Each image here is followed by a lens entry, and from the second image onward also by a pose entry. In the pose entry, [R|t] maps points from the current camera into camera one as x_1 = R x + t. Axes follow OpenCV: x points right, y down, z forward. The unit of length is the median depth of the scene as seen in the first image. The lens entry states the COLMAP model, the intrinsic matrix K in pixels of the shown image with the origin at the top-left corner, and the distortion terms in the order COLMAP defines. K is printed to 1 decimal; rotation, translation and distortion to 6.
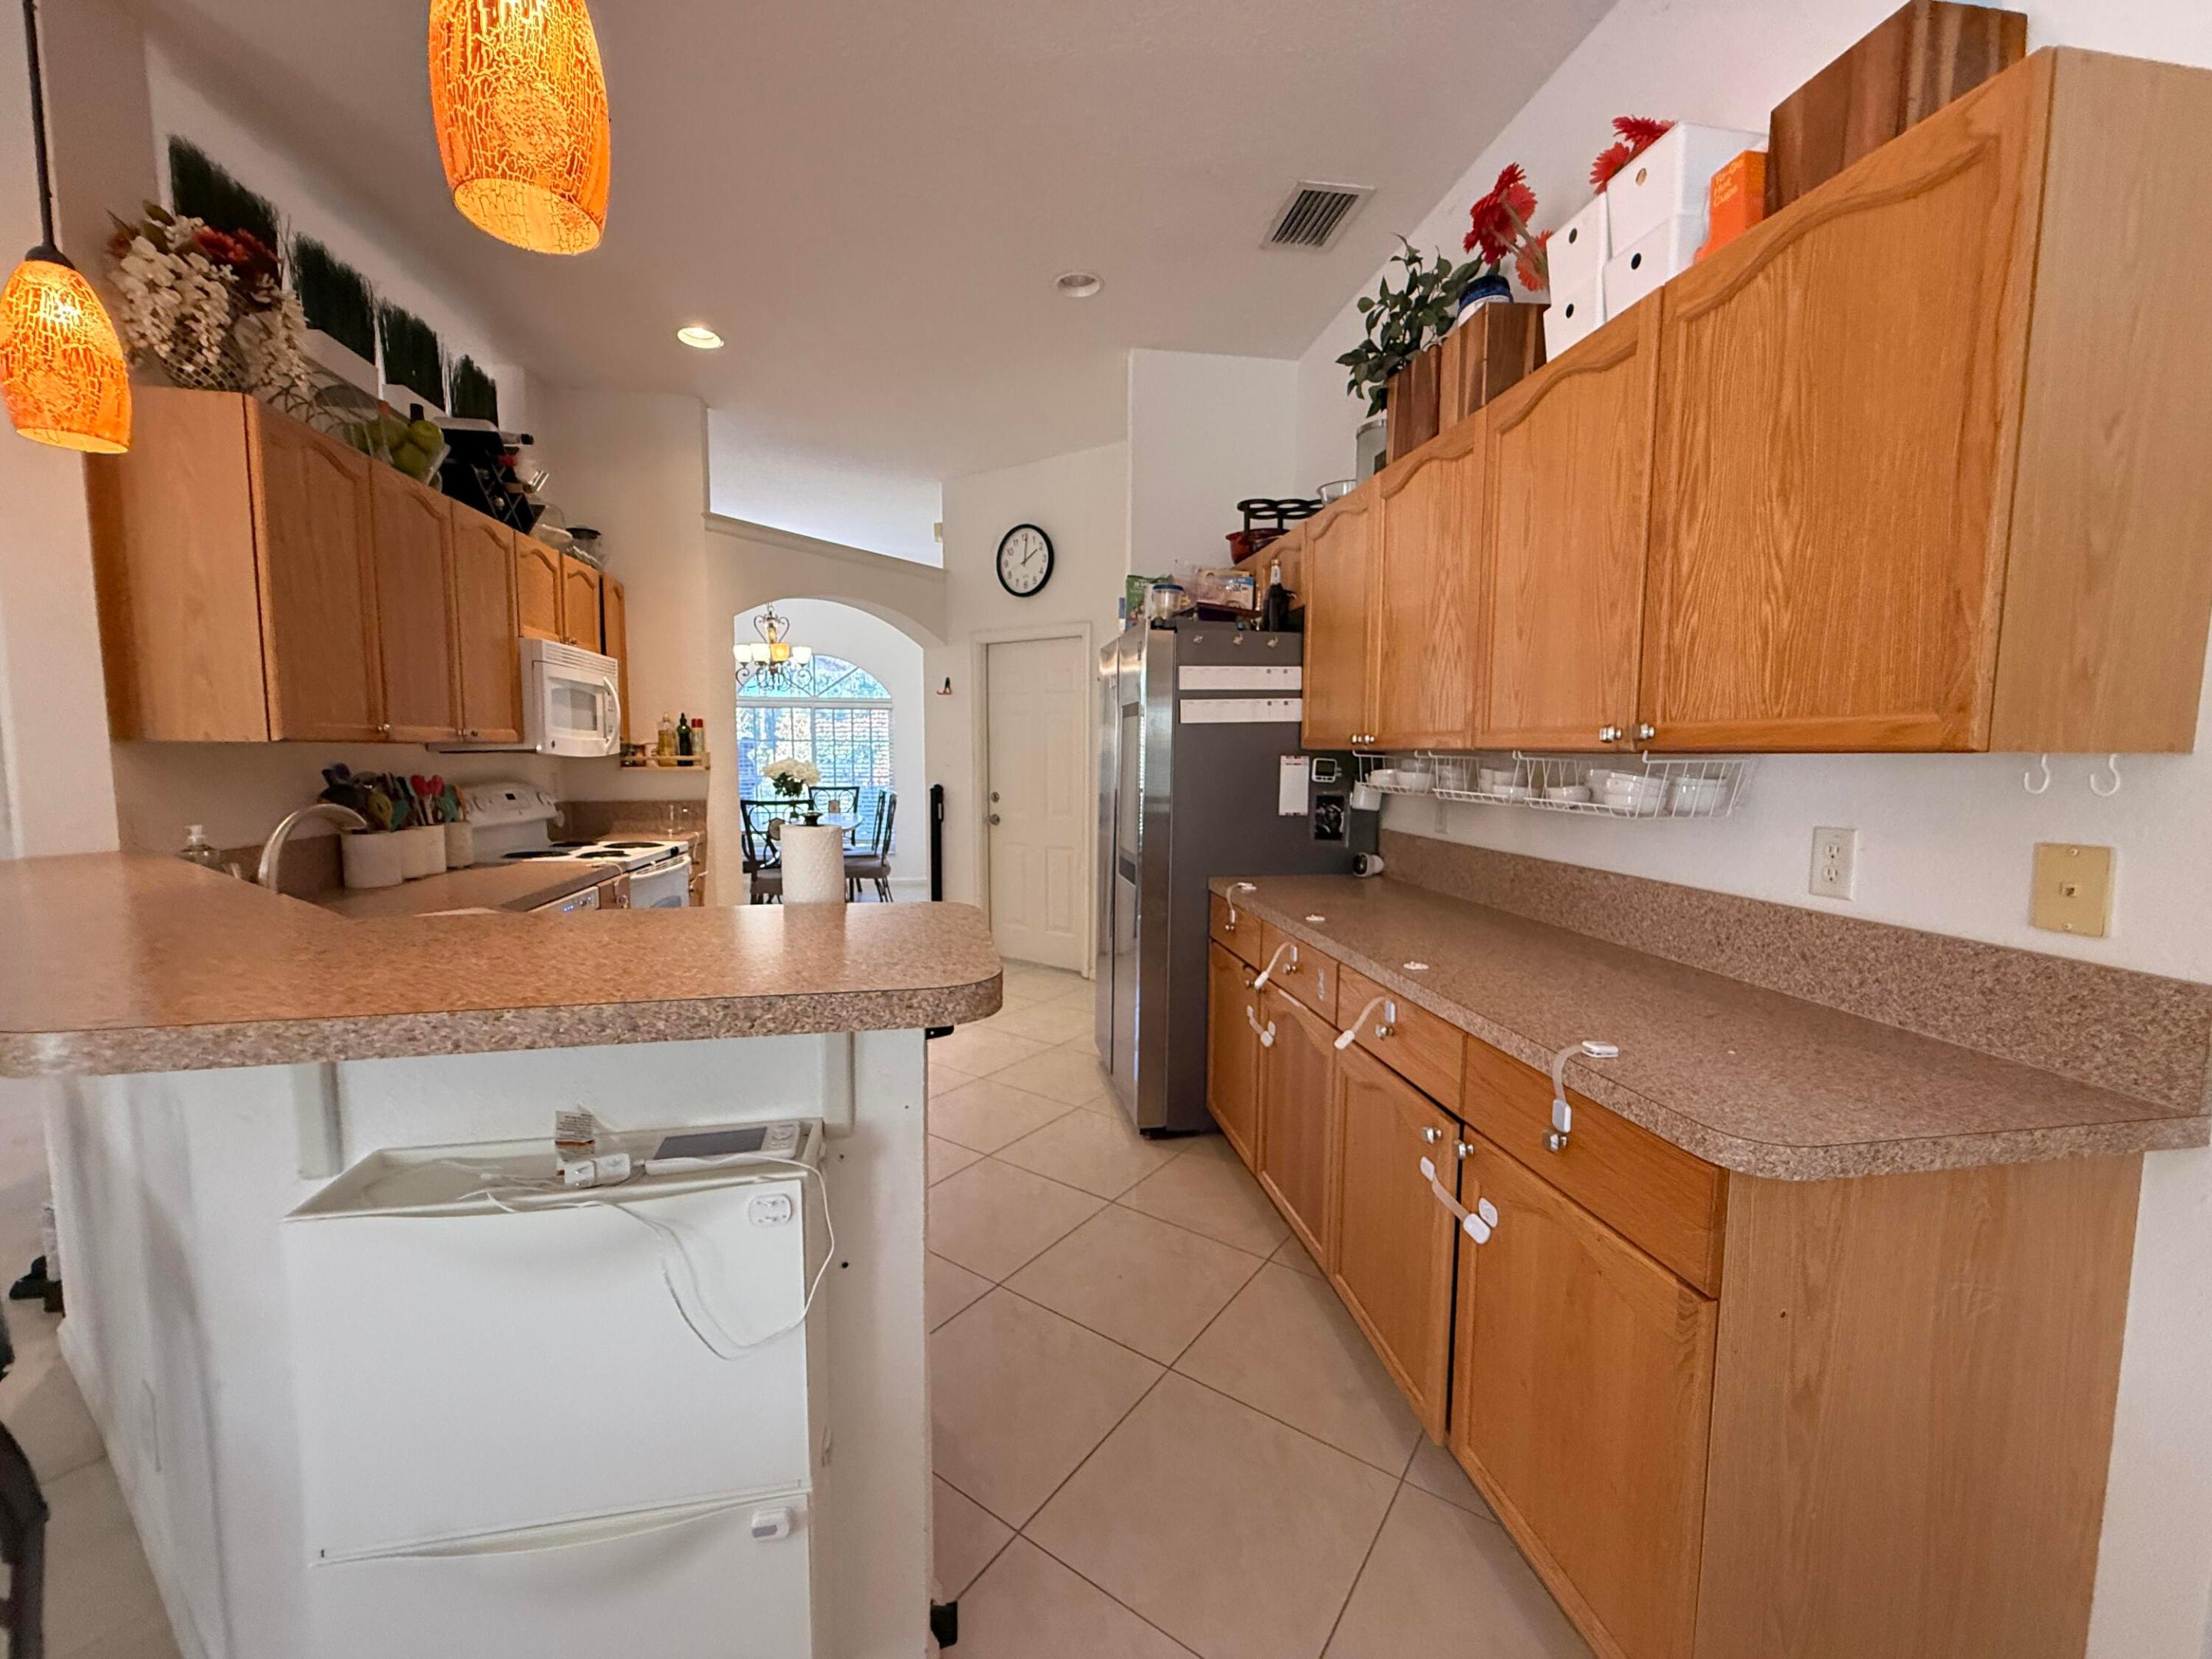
lens RADIAL K [[880.6, 0, 1100.0], [0, 880.6, 831.0], [0, 0, 1]] dist [0.000731, -0.000047]
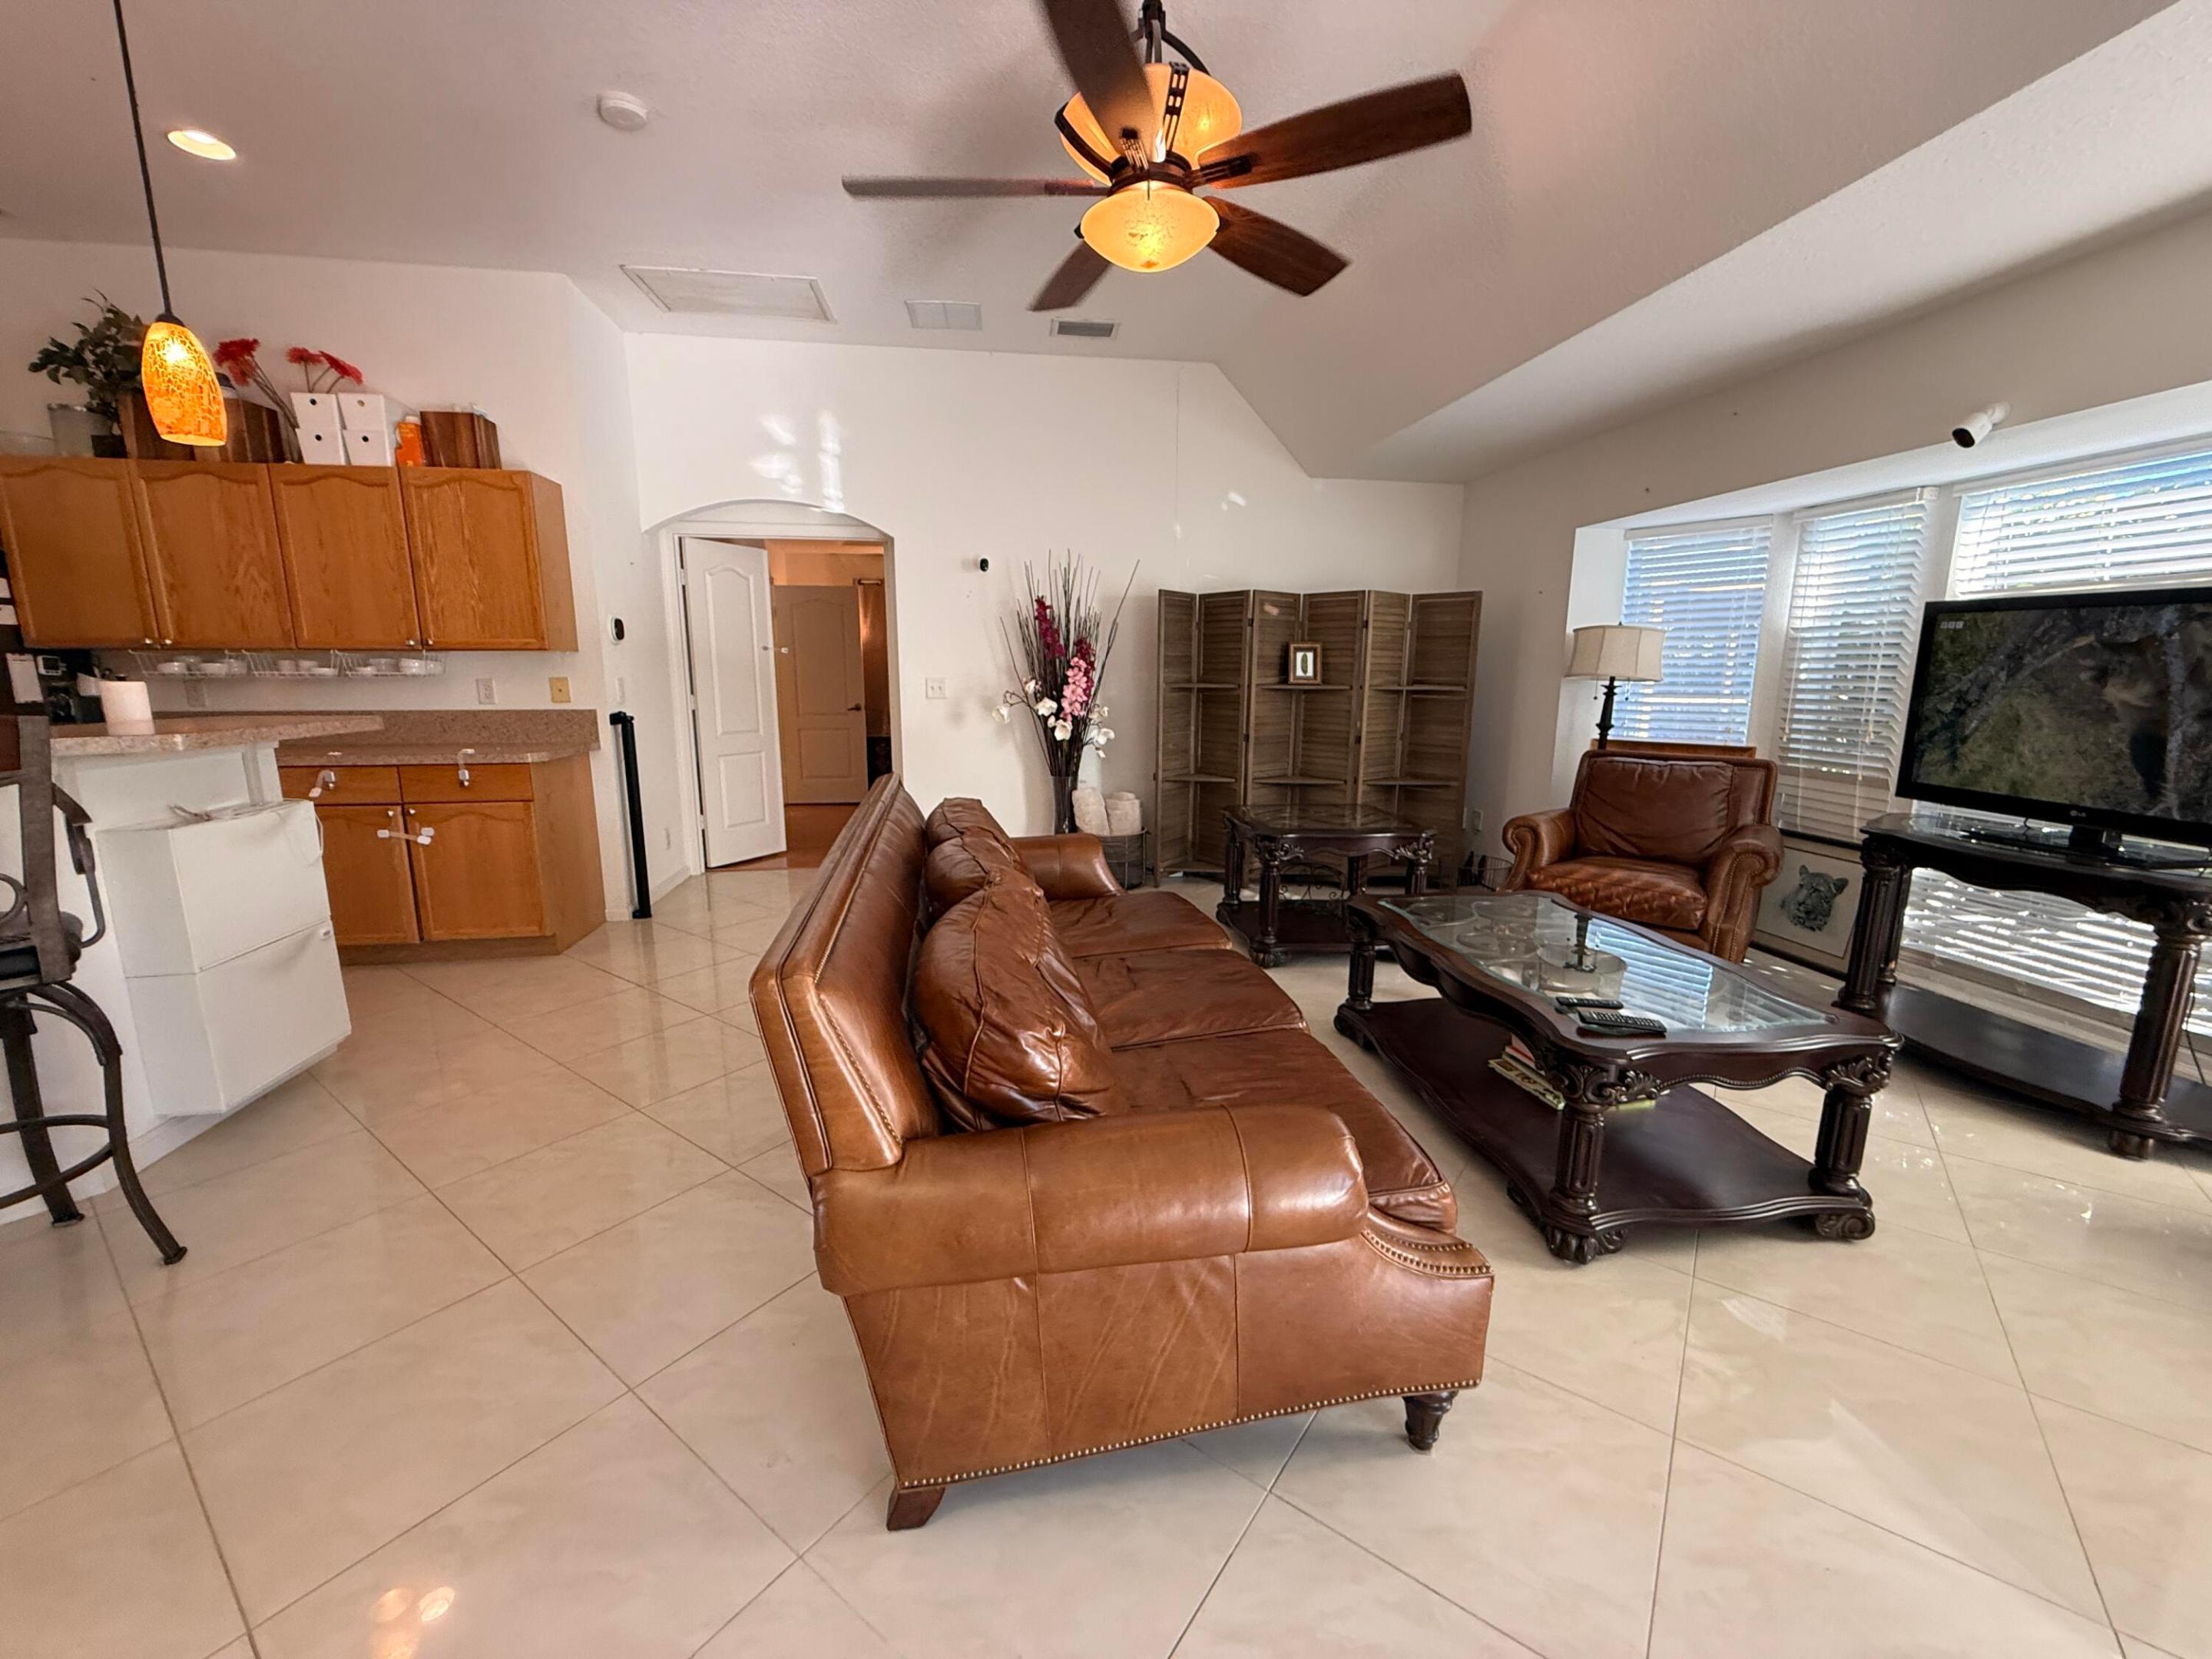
lens RADIAL K [[880.6, 0, 1100.0], [0, 880.6, 831.0], [0, 0, 1]] dist [0.000731, -0.000047]
pose [[0.016757, -0.184446, 0.982700, -1.077946], [0.092857, 0.978877, 0.182145, 0.077222], [-0.995538, 0.088198, 0.033530, -0.544843]]
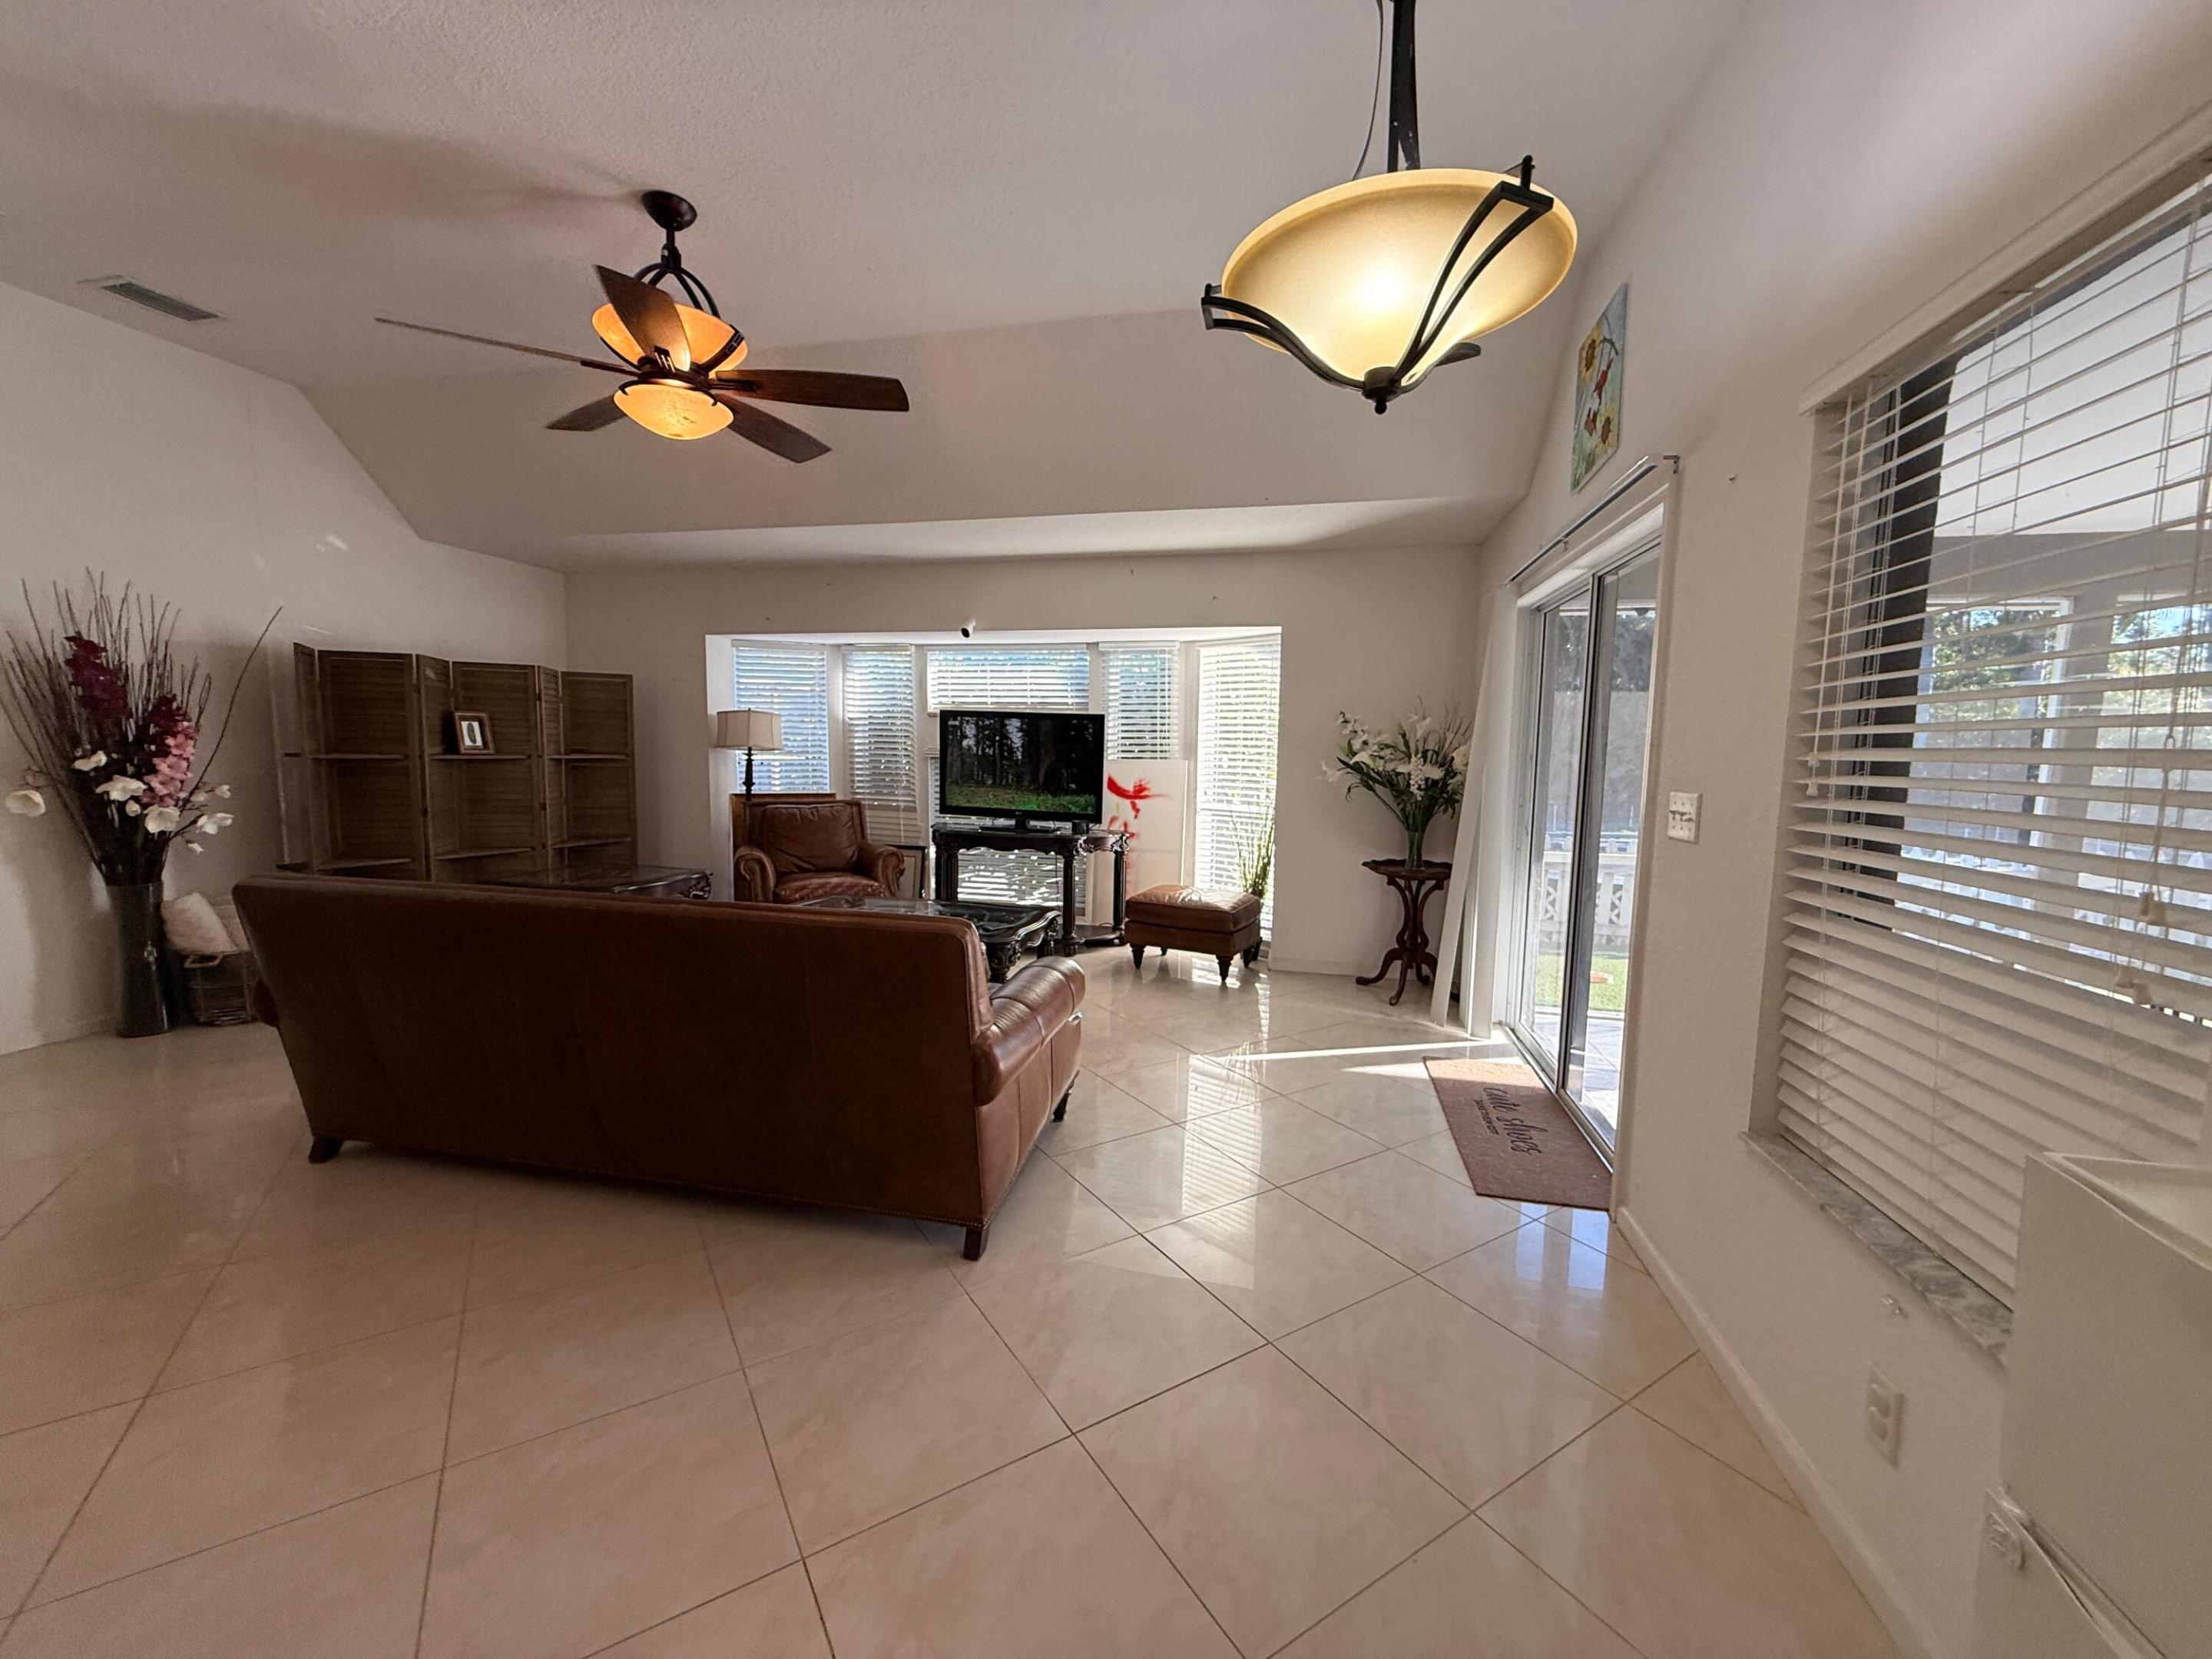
lens RADIAL K [[880.6, 0, 1100.0], [0, 880.6, 831.0], [0, 0, 1]] dist [0.000731, -0.000047]
pose [[-0.926414, -0.057669, 0.372064, -1.060751], [0.014588, 0.981960, 0.188524, -0.013711], [-0.376224, 0.180078, -0.908861, 0.244326]]
